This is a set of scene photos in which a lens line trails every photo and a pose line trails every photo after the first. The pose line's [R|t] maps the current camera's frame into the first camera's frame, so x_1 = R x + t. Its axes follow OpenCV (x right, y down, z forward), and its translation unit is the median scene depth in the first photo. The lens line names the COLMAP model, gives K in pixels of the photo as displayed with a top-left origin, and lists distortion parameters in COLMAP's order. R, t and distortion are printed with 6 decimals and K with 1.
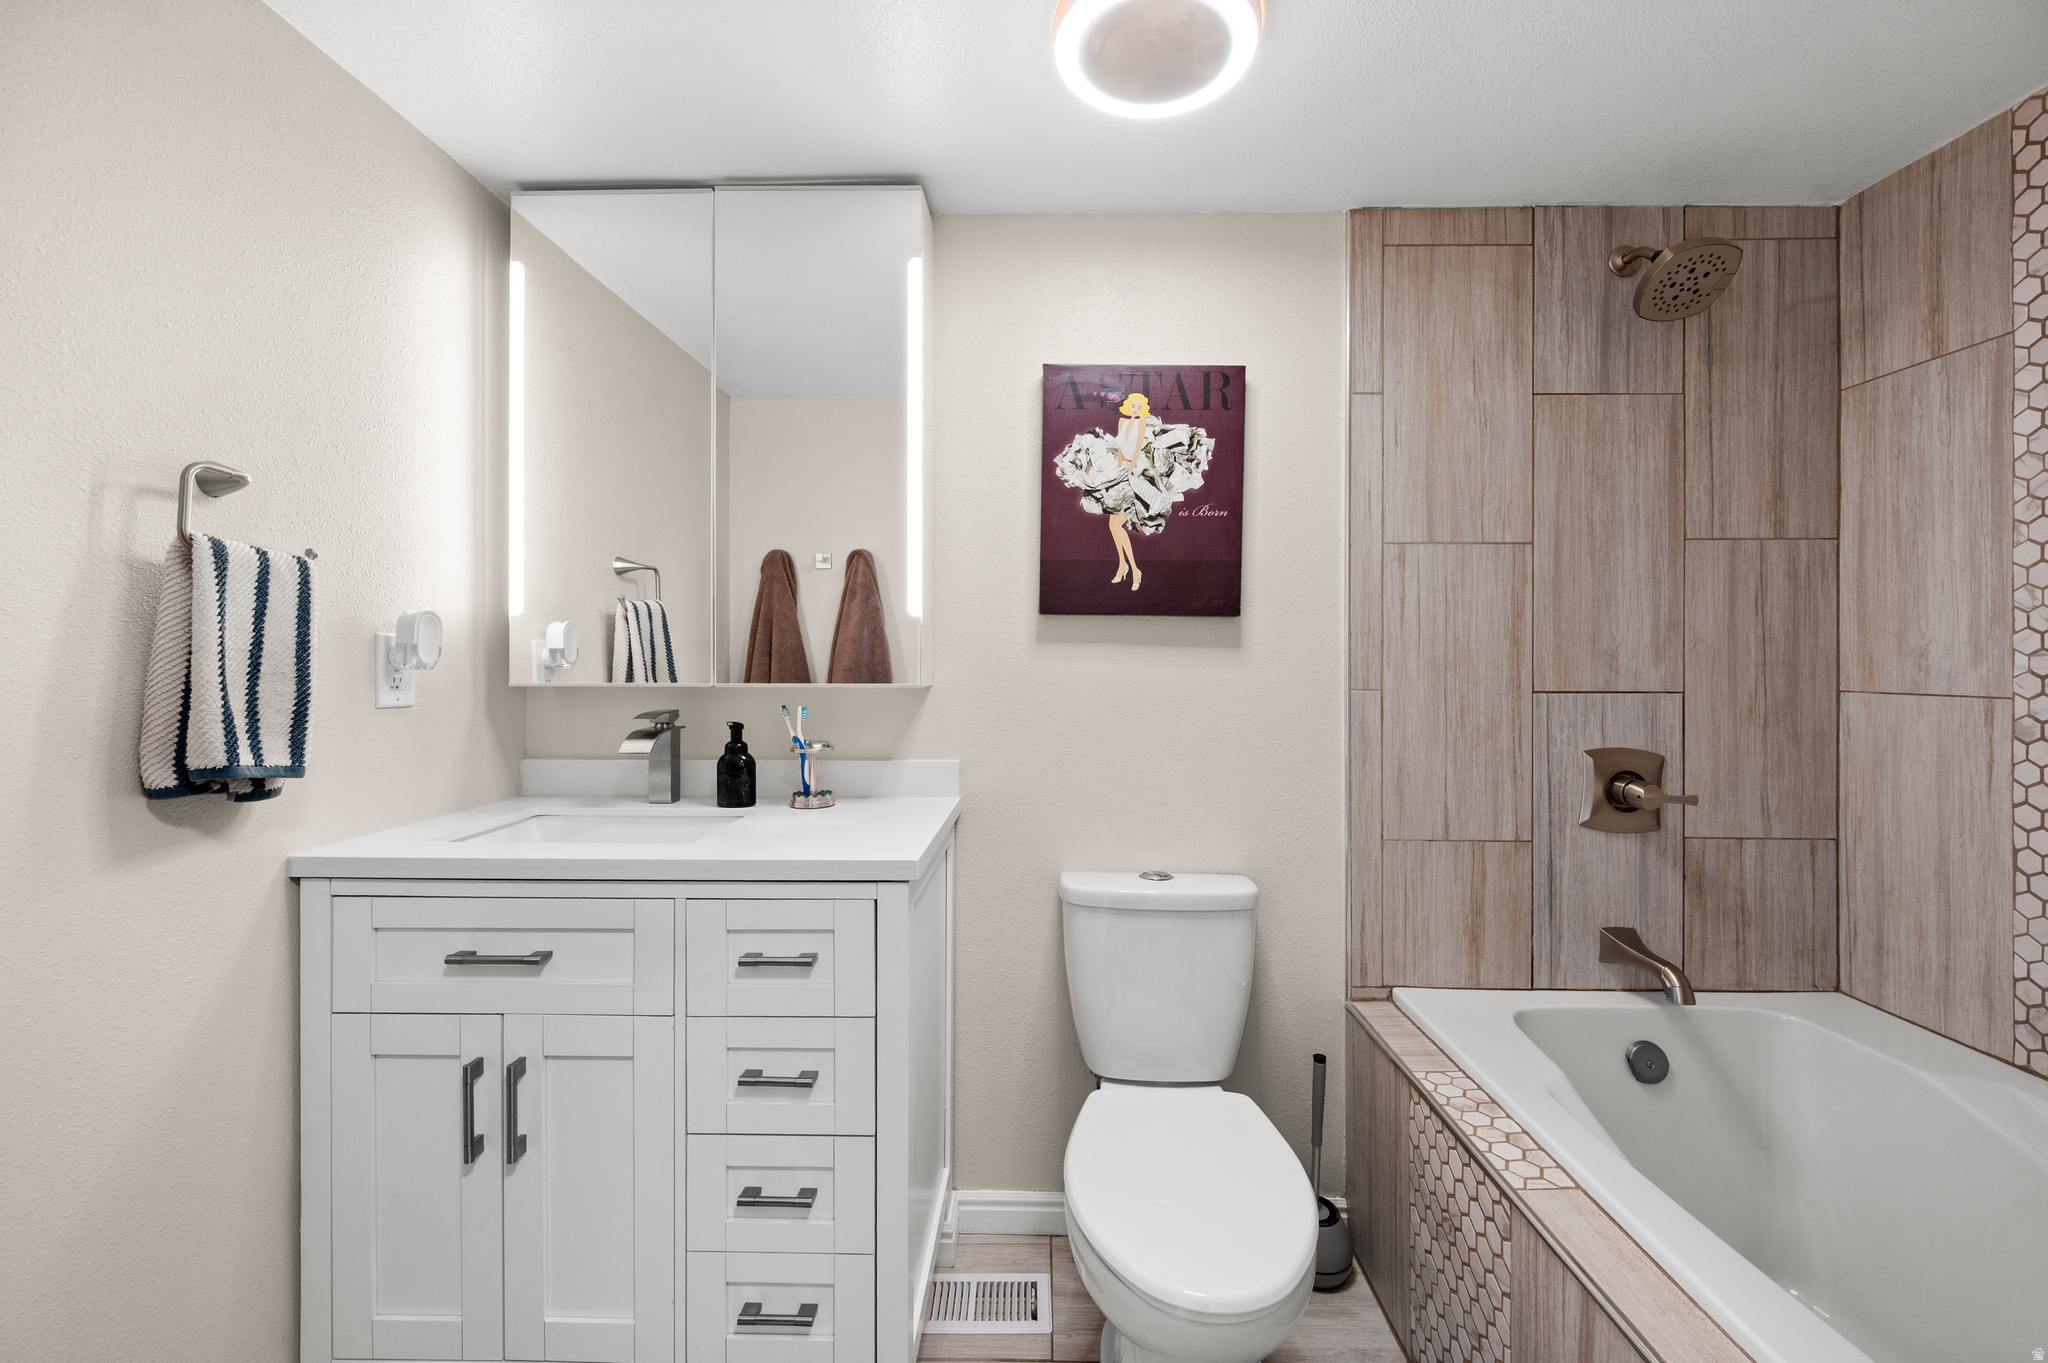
lens RADIAL K [[819.8, 0, 1033.3], [0, 819.8, 663.4], [0, 0, 1]] dist [-0.001045, -0.000049]
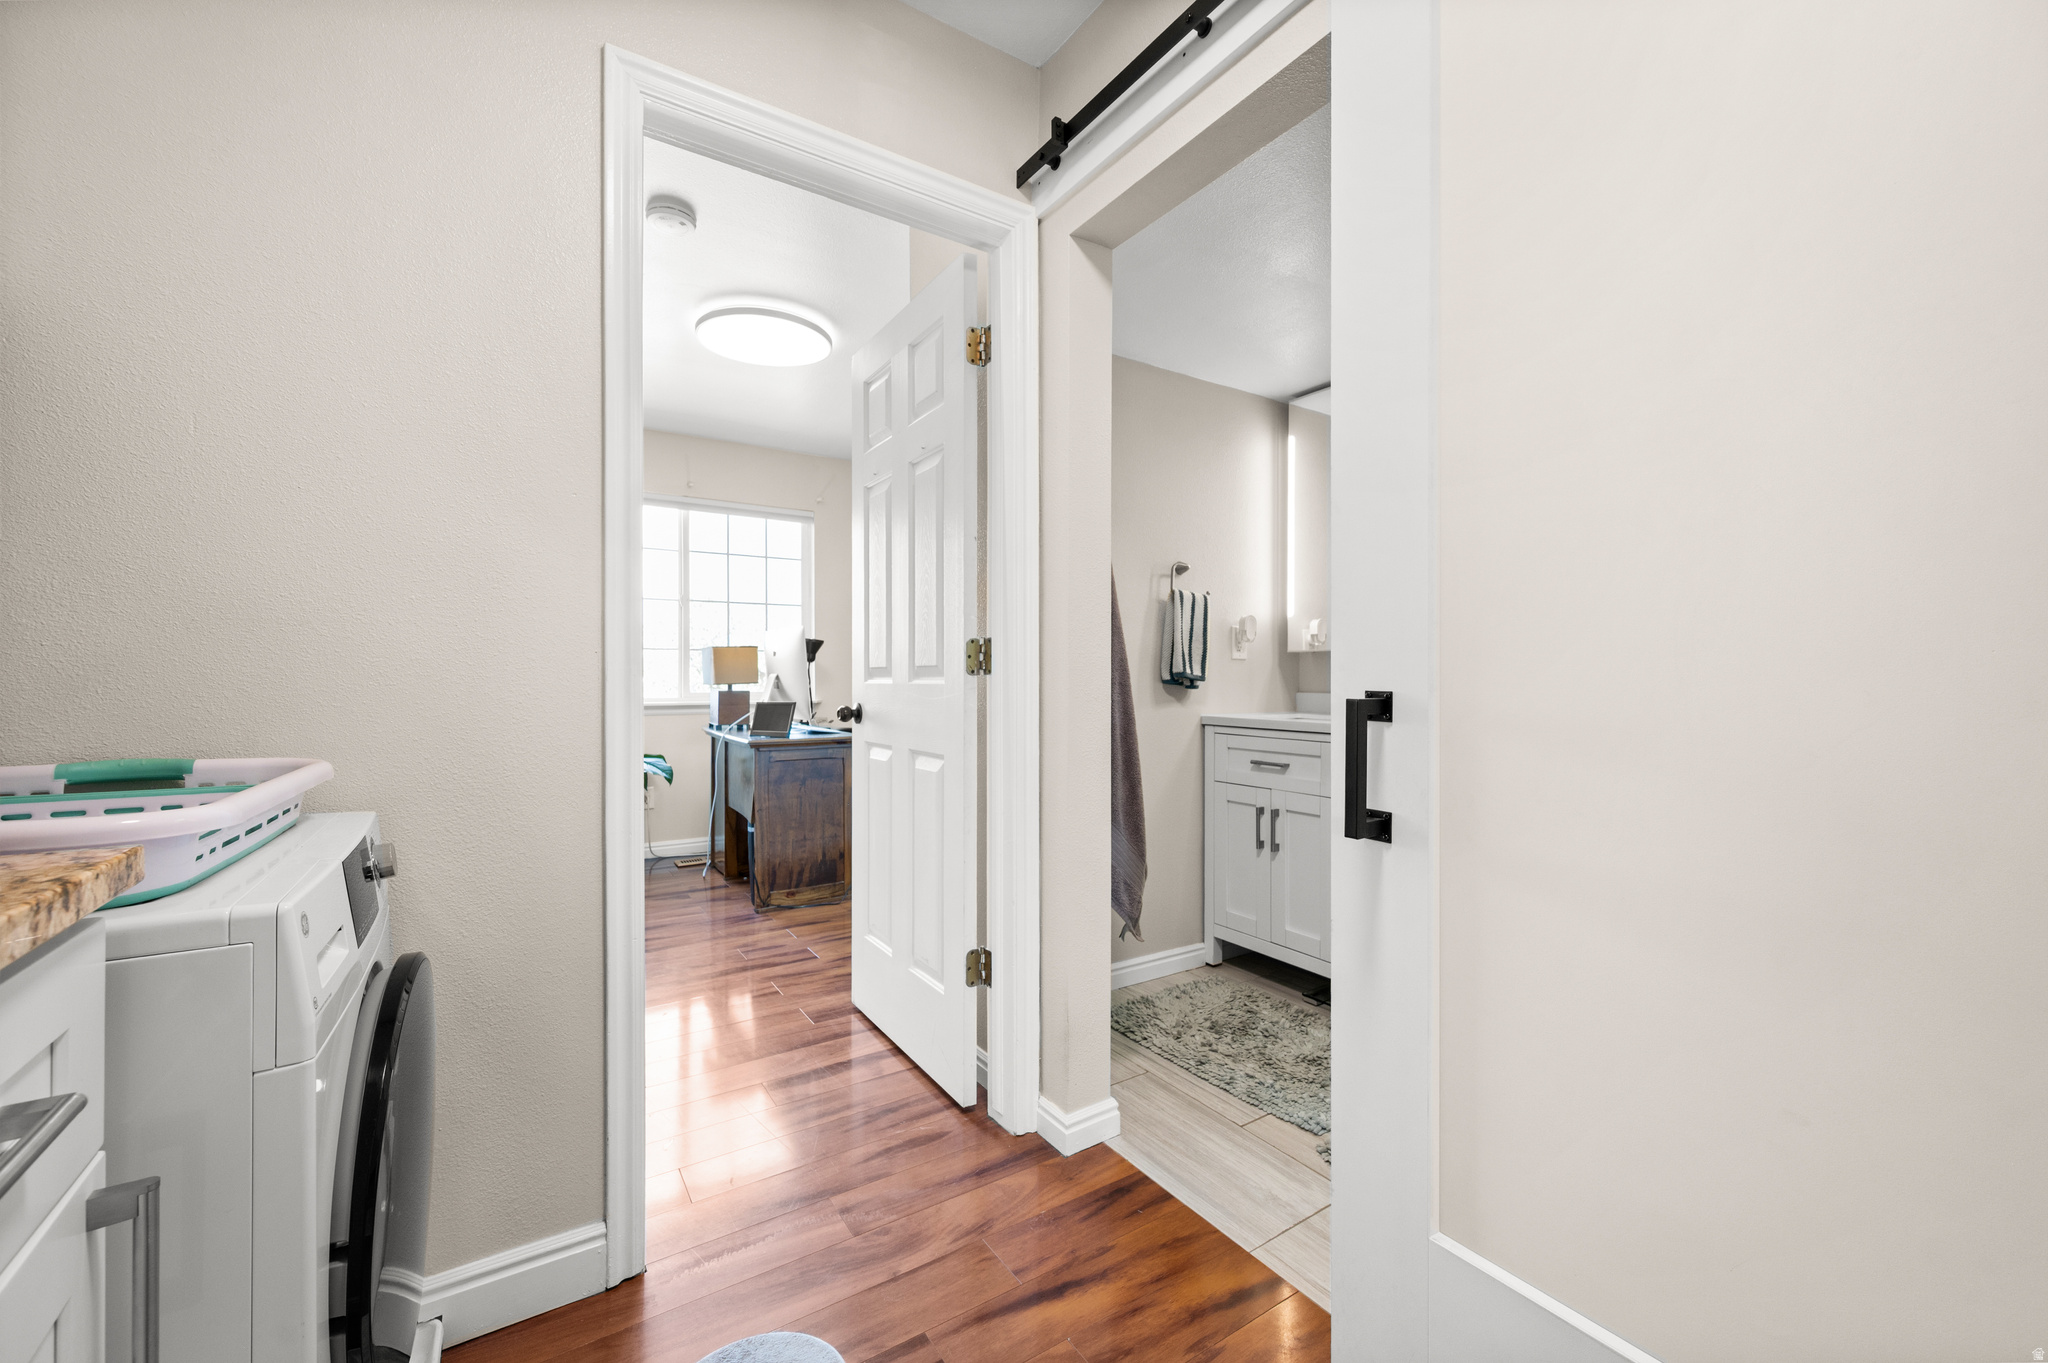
lens RADIAL K [[819.8, 0, 1033.3], [0, 819.8, 663.4], [0, 0, 1]] dist [-0.001045, -0.000049]
pose [[0.569747, -0.011654, -0.821738, 0.669956], [-0.005223, 0.999828, -0.017801, 0.098558], [0.821804, 0.014434, 0.569588, -0.663854]]
